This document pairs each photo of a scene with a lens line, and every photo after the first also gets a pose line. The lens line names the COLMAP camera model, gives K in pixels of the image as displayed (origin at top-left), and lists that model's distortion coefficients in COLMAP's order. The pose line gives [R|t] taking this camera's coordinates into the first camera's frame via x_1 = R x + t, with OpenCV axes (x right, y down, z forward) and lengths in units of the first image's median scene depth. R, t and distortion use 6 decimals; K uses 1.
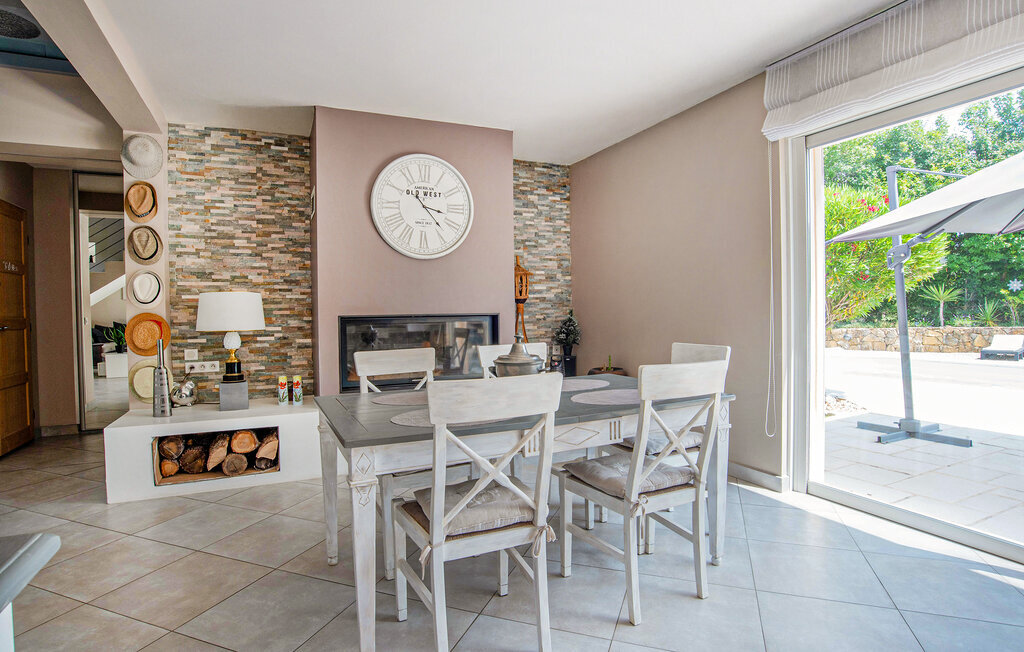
lens RADIAL K [[516.6, 0, 488.9], [0, 516.6, 320.3], [0, 0, 1]] dist [-0.041794, 0.010061]
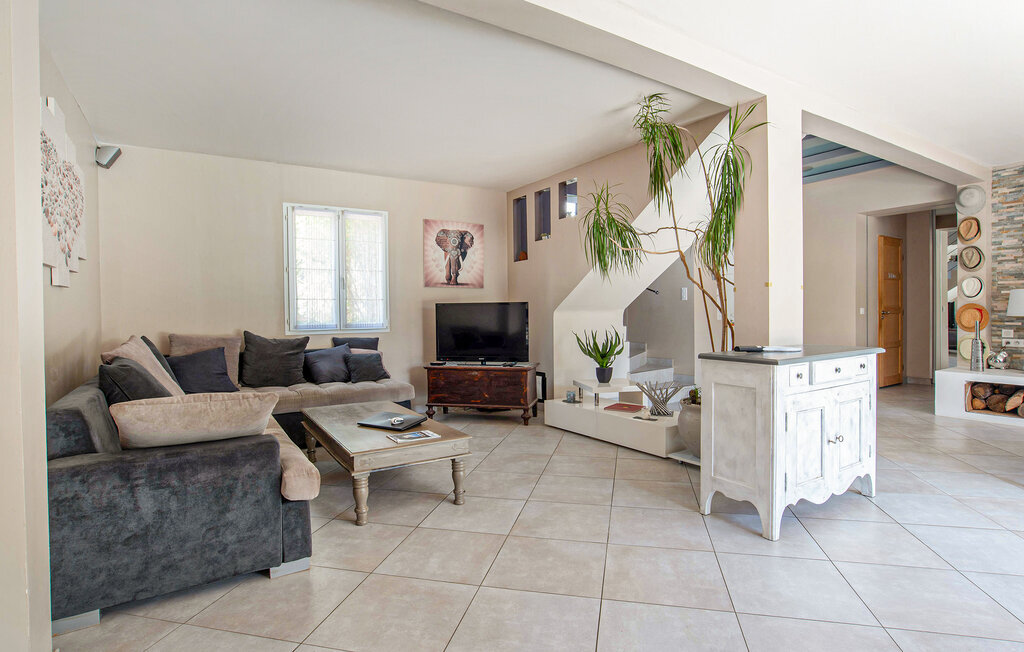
lens RADIAL K [[516.6, 0, 507.4], [0, 516.6, 318.6], [0, 0, 1]] dist [-0.041794, 0.010061]
pose [[0.143253, 0.026045, -0.989343, 0.571496], [-0.011288, 0.999632, 0.024681, 0.008696], [0.989622, 0.007632, 0.143494, -0.547104]]
